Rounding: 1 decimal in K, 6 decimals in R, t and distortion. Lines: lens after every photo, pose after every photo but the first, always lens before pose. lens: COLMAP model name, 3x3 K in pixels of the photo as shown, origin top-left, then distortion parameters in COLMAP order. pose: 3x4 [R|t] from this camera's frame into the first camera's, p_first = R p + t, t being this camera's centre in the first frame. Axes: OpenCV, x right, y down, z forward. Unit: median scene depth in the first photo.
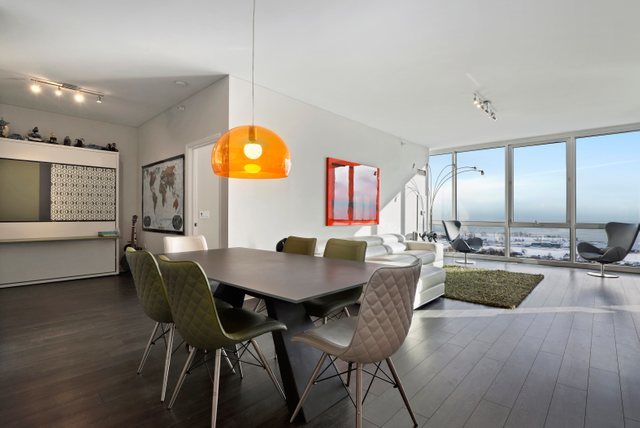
lens RADIAL K [[315.1, 0, 326.6], [0, 315.1, 215.3], [0, 0, 1]] dist [-0.024259, 0.000269]
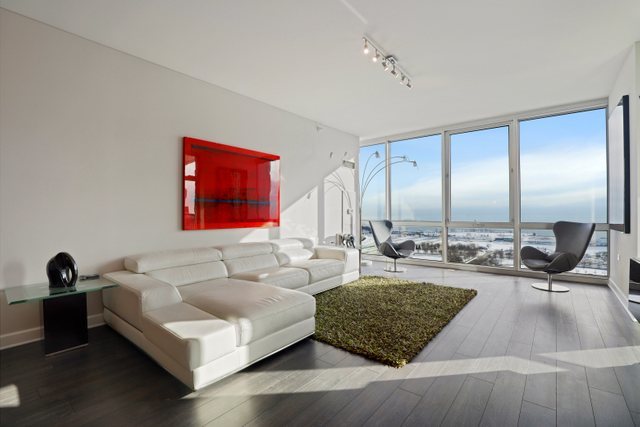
lens RADIAL K [[294.7, 0, 325.6], [0, 294.7, 213.6], [0, 0, 1]] dist [-0.025950, 0.000478]
pose [[0.998405, -0.006984, 0.056022, 0.271335], [0.007165, 0.999970, -0.003018, -0.000396], [-0.056000, 0.003414, 0.998425, 0.281357]]
